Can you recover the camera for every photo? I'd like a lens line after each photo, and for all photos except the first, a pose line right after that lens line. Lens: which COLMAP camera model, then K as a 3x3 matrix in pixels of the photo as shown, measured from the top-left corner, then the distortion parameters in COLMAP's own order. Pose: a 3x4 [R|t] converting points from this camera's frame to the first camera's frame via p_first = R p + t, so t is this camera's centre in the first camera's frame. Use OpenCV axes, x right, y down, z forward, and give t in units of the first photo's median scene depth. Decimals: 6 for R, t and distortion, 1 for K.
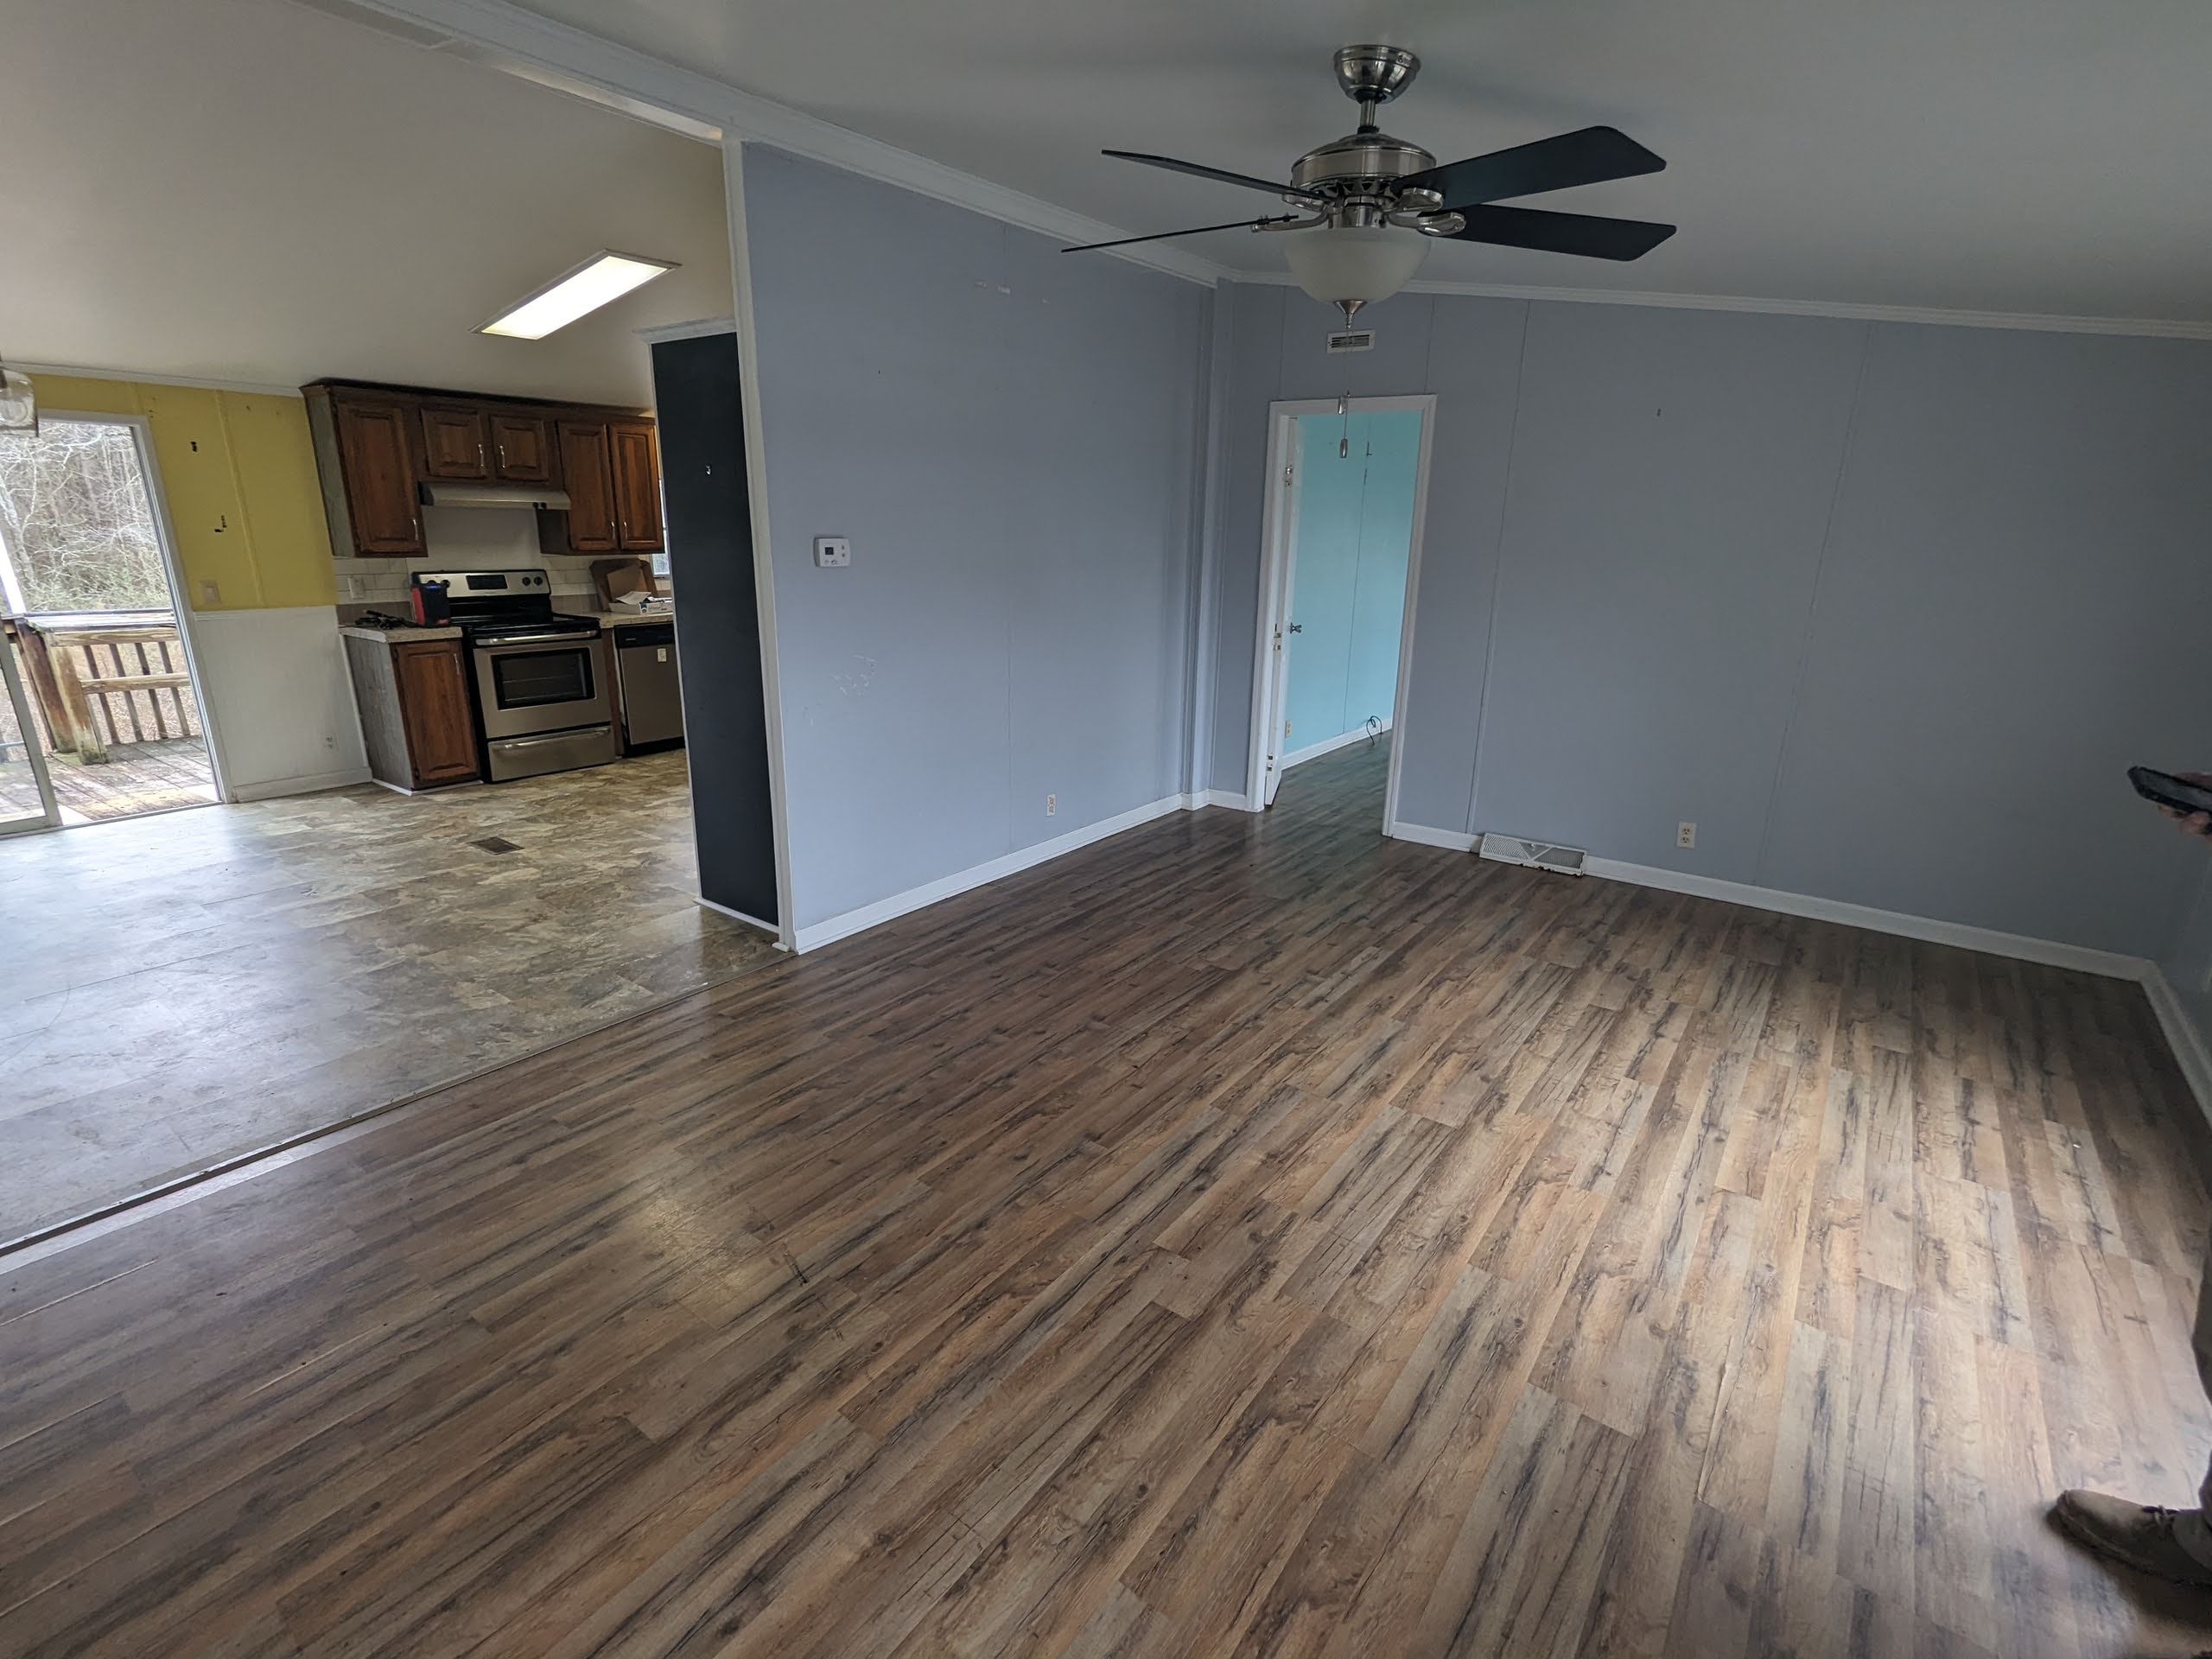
lens RADIAL K [[1046.7, 0, 1098.4], [0, 1046.7, 828.0], [0, 0, 1]] dist [0.000632, 0.001704]
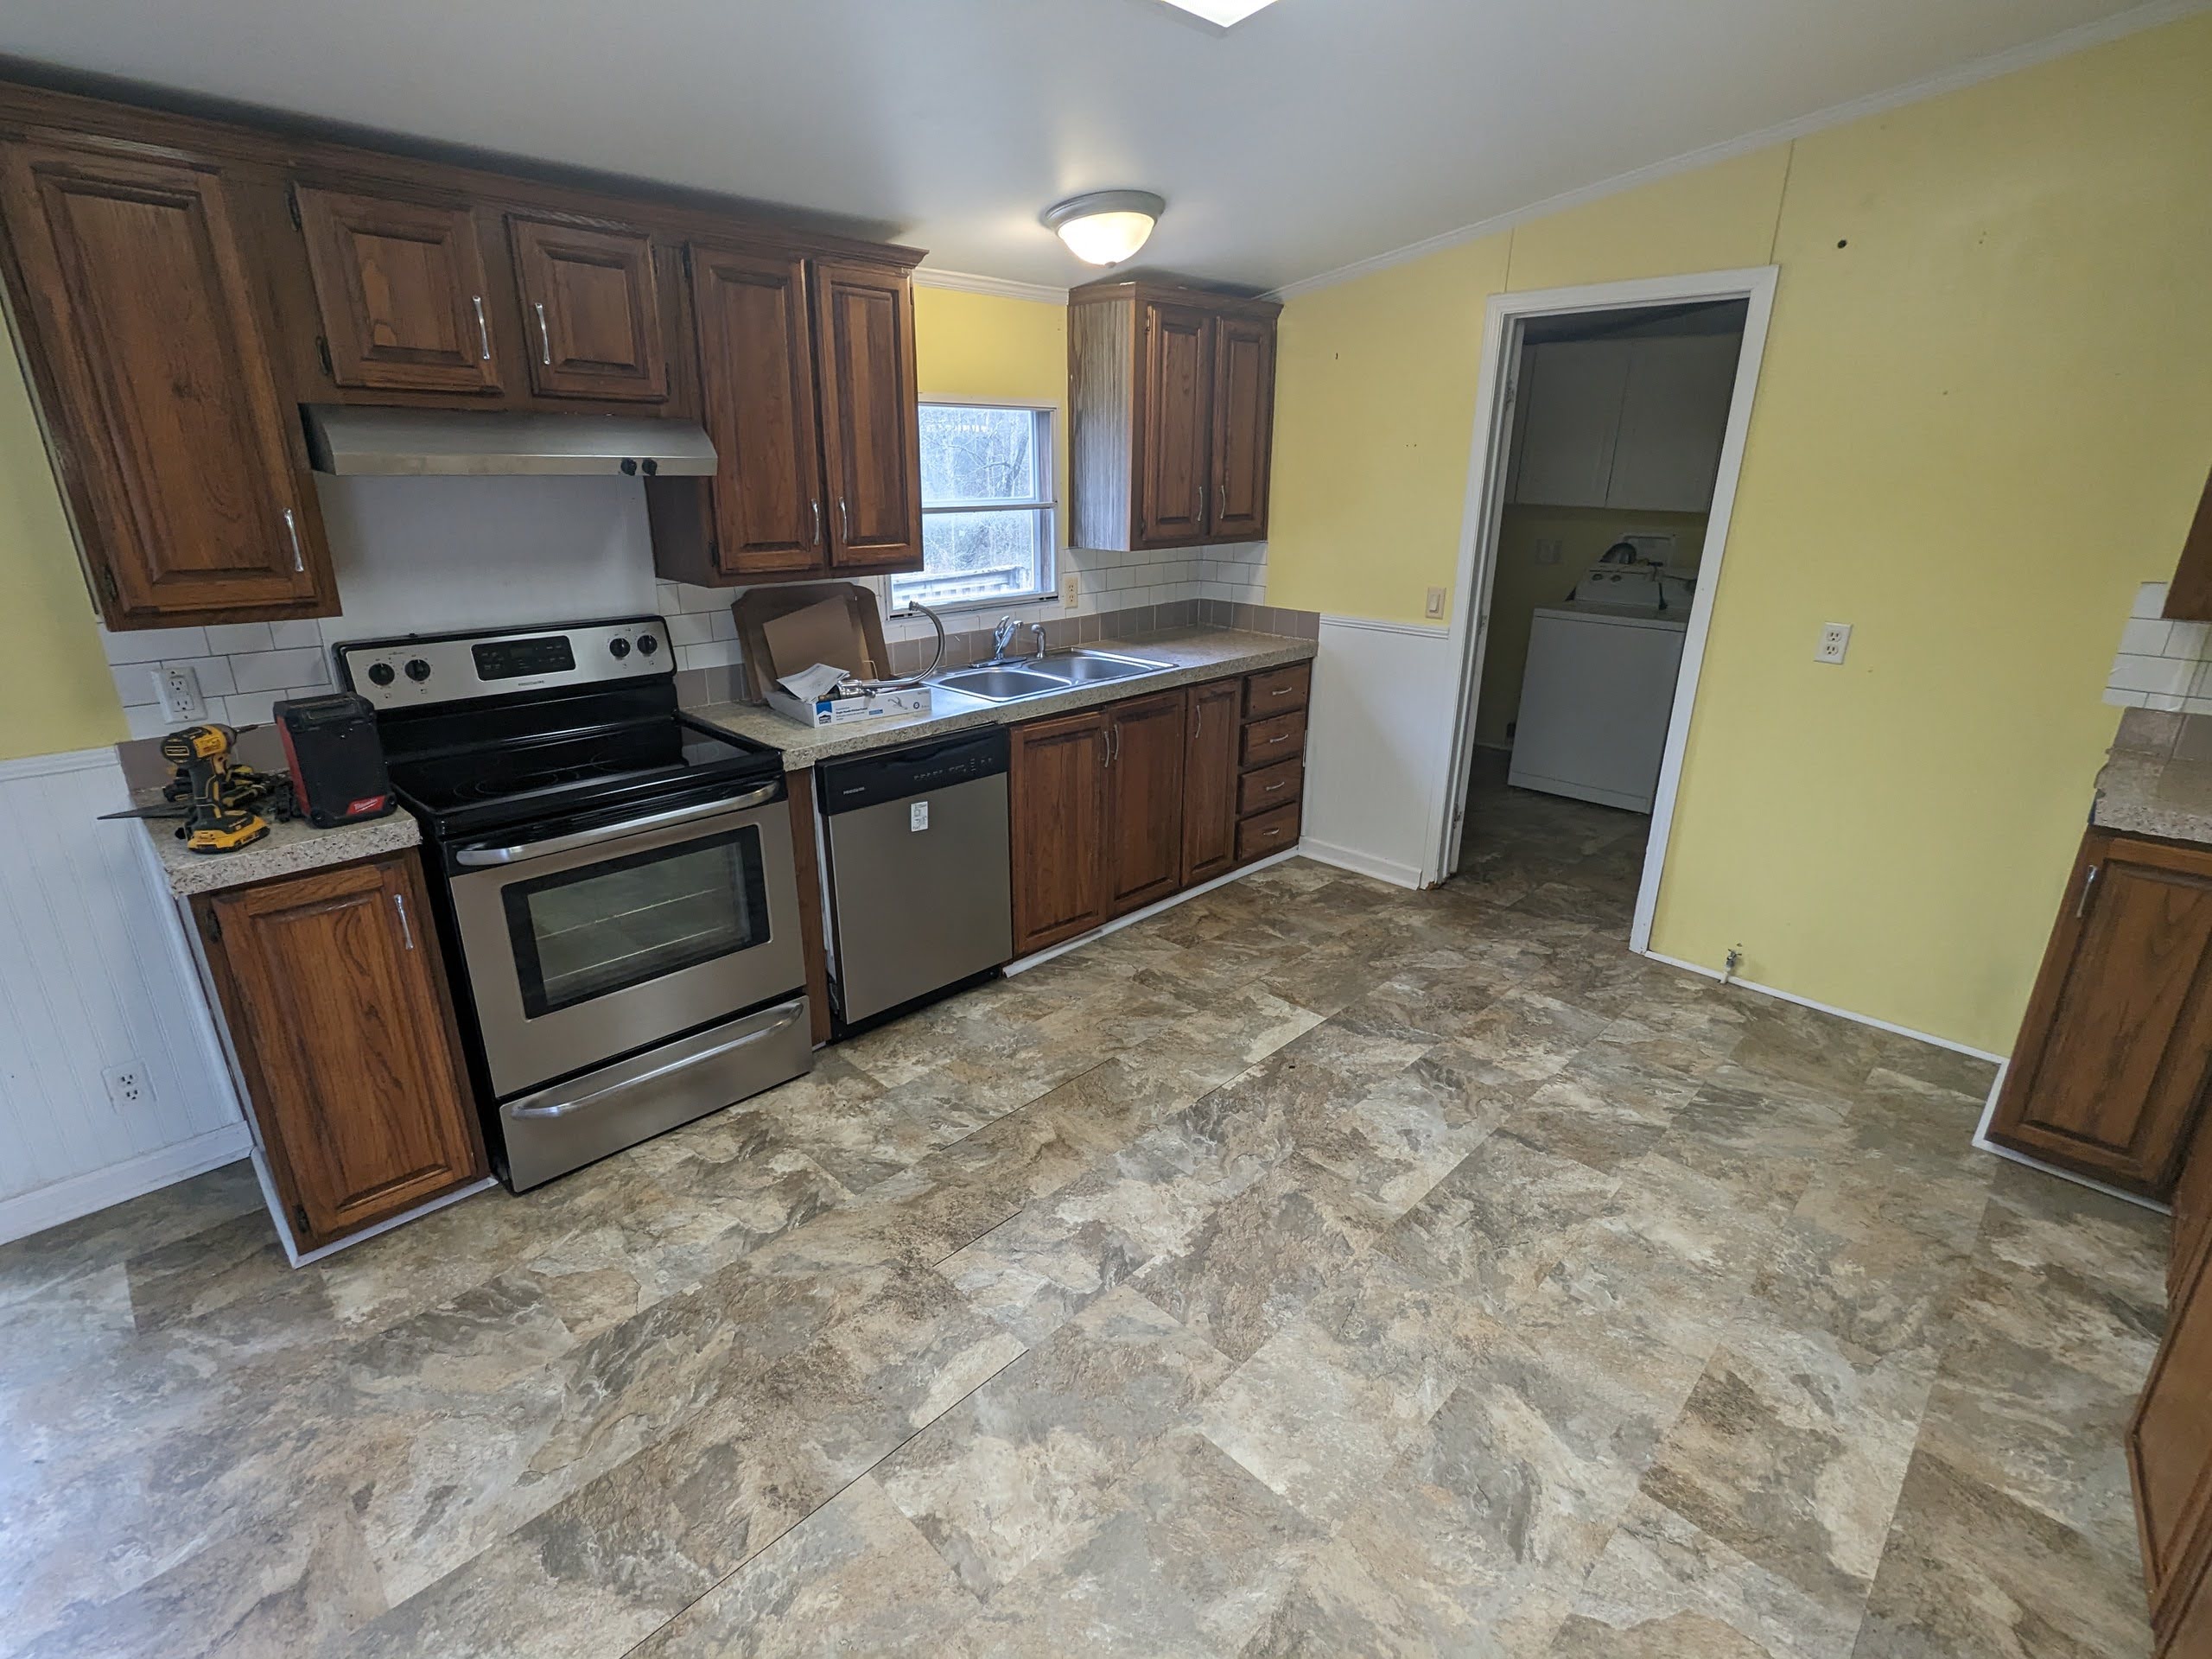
lens RADIAL K [[1046.7, 0, 1098.8], [0, 1046.7, 826.7], [0, 0, 1]] dist [0.000632, 0.001704]
pose [[0.989443, 0.033587, -0.140976, -0.305788], [-0.027459, 0.998601, 0.045190, -0.196063], [0.142297, -0.040842, 0.988981, 0.632753]]
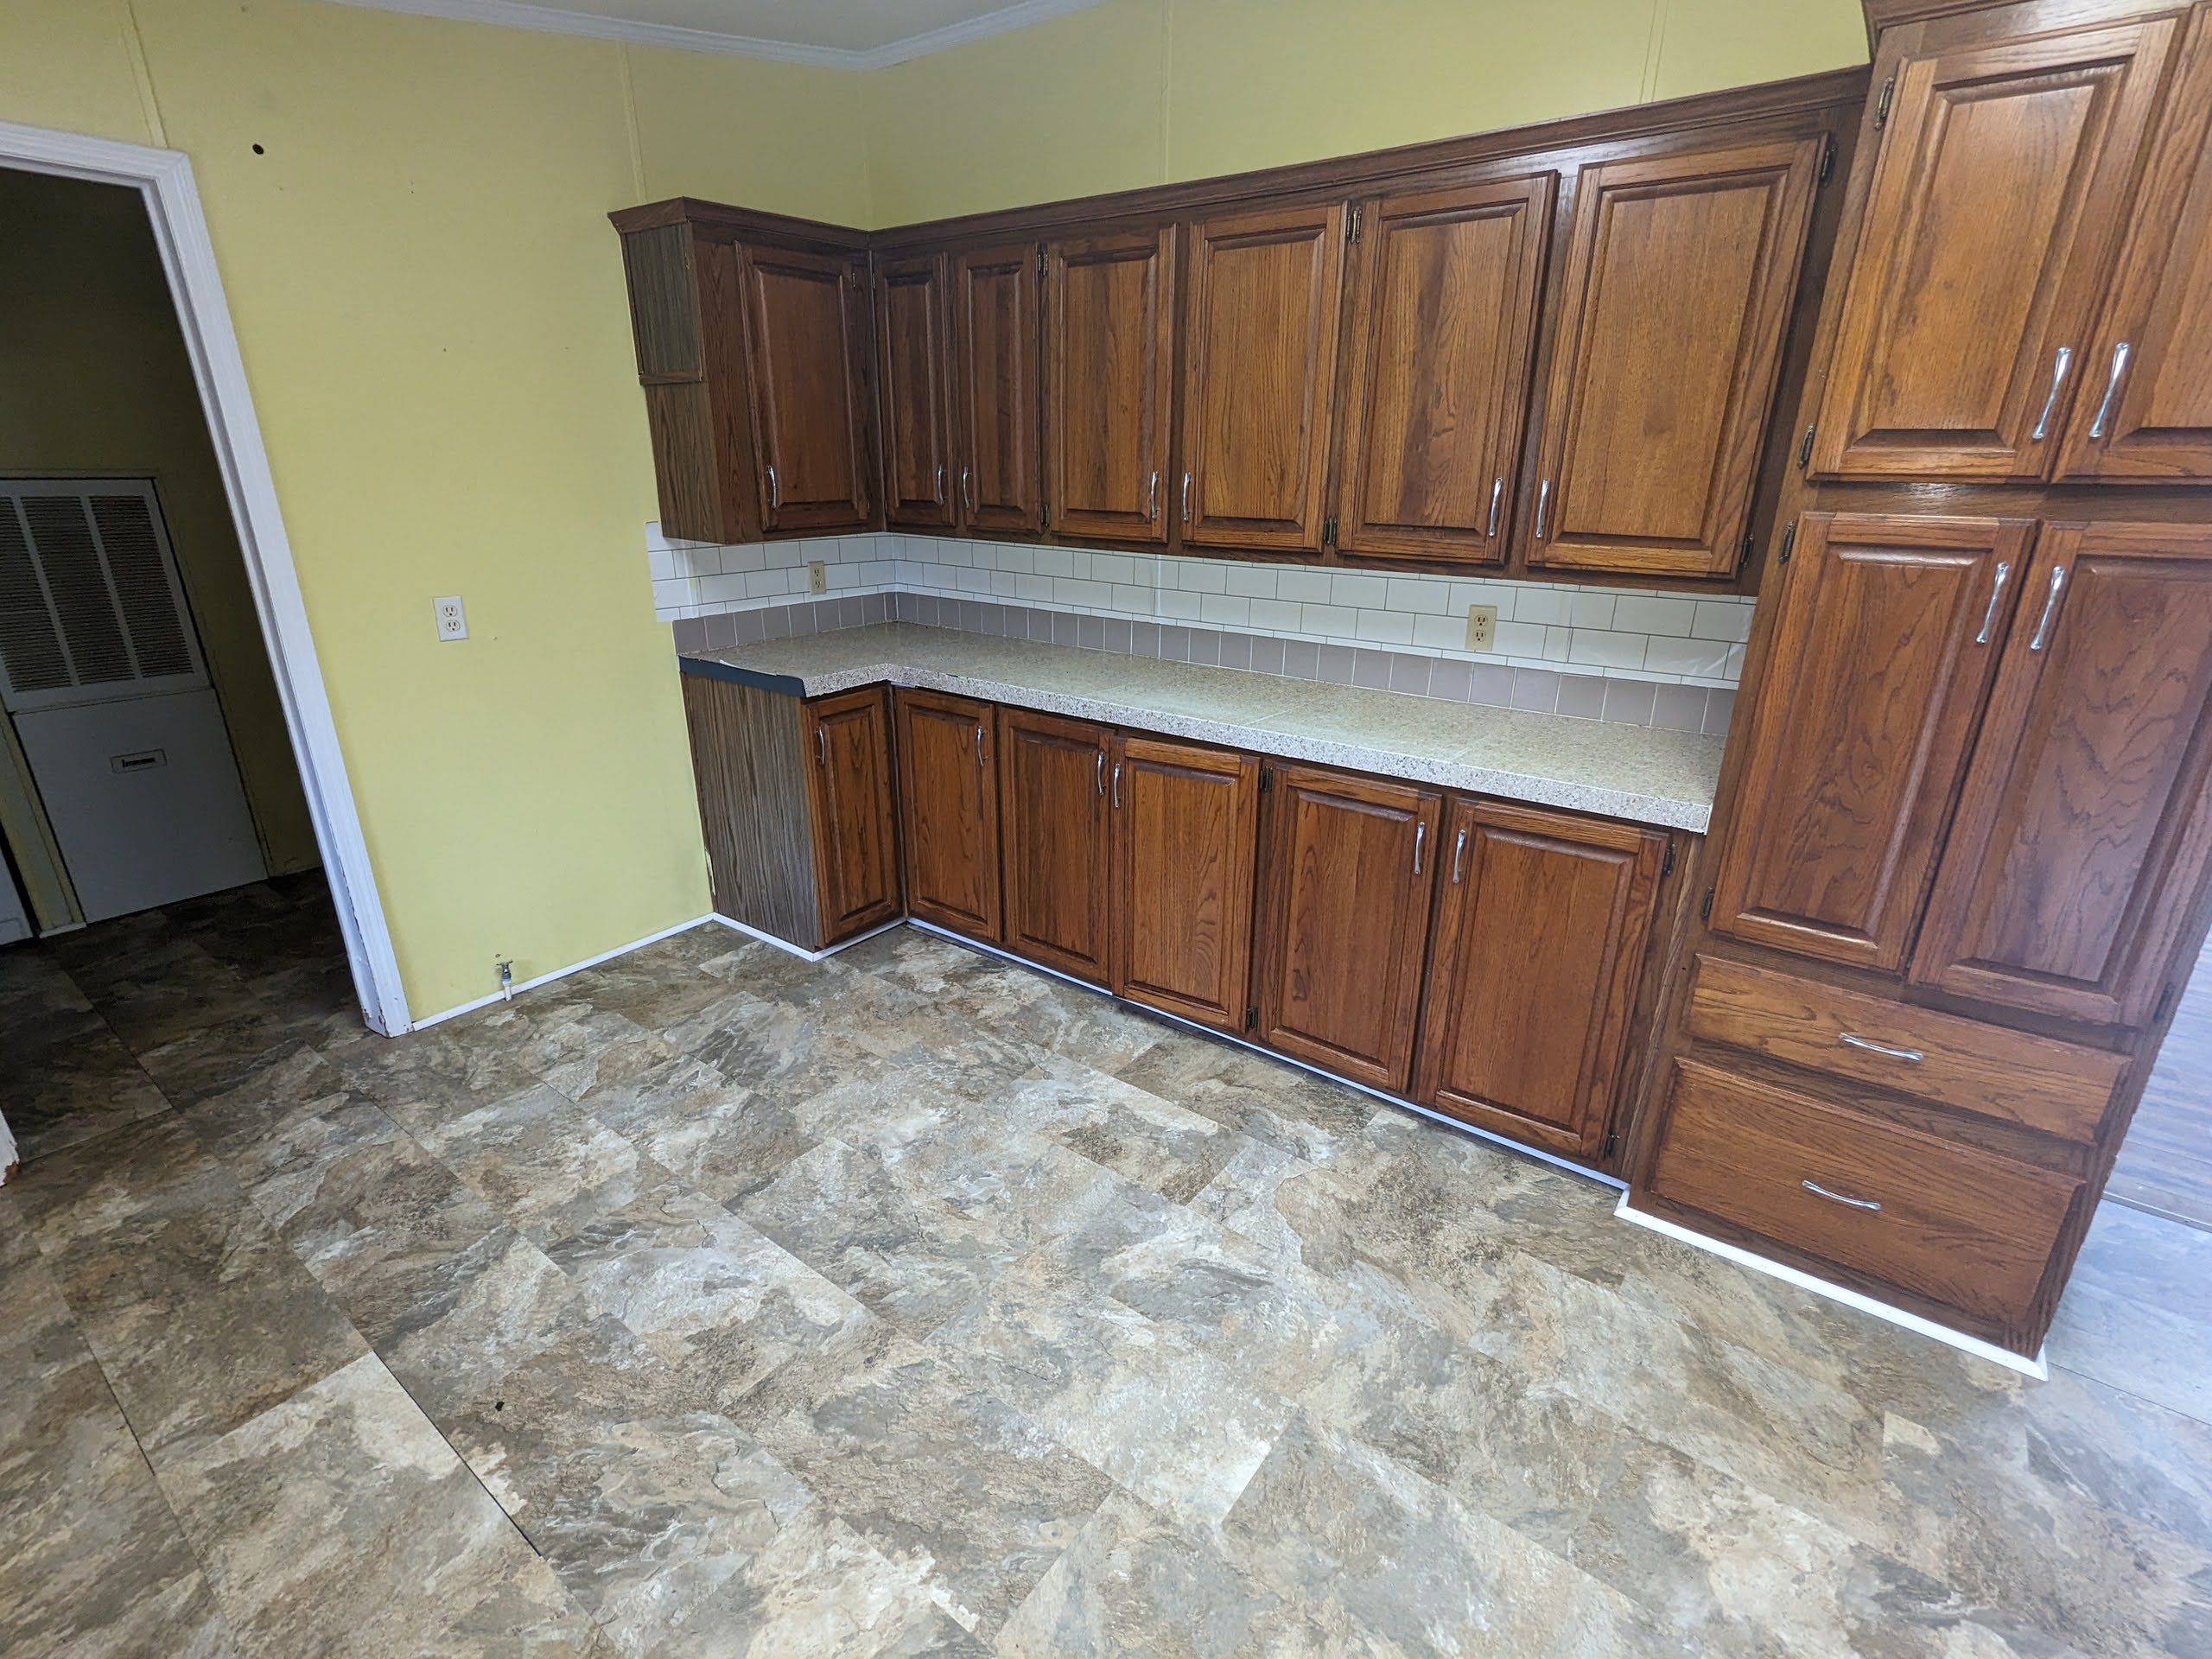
lens RADIAL K [[1046.7, 0, 1089.8], [0, 1046.7, 833.3], [0, 0, 1]] dist [0.000632, 0.001704]
pose [[0.017632, -0.363267, 0.931518, -0.483553], [0.282320, 0.895560, 0.343901, -0.261229], [-0.959158, 0.256922, 0.118349, 0.865033]]
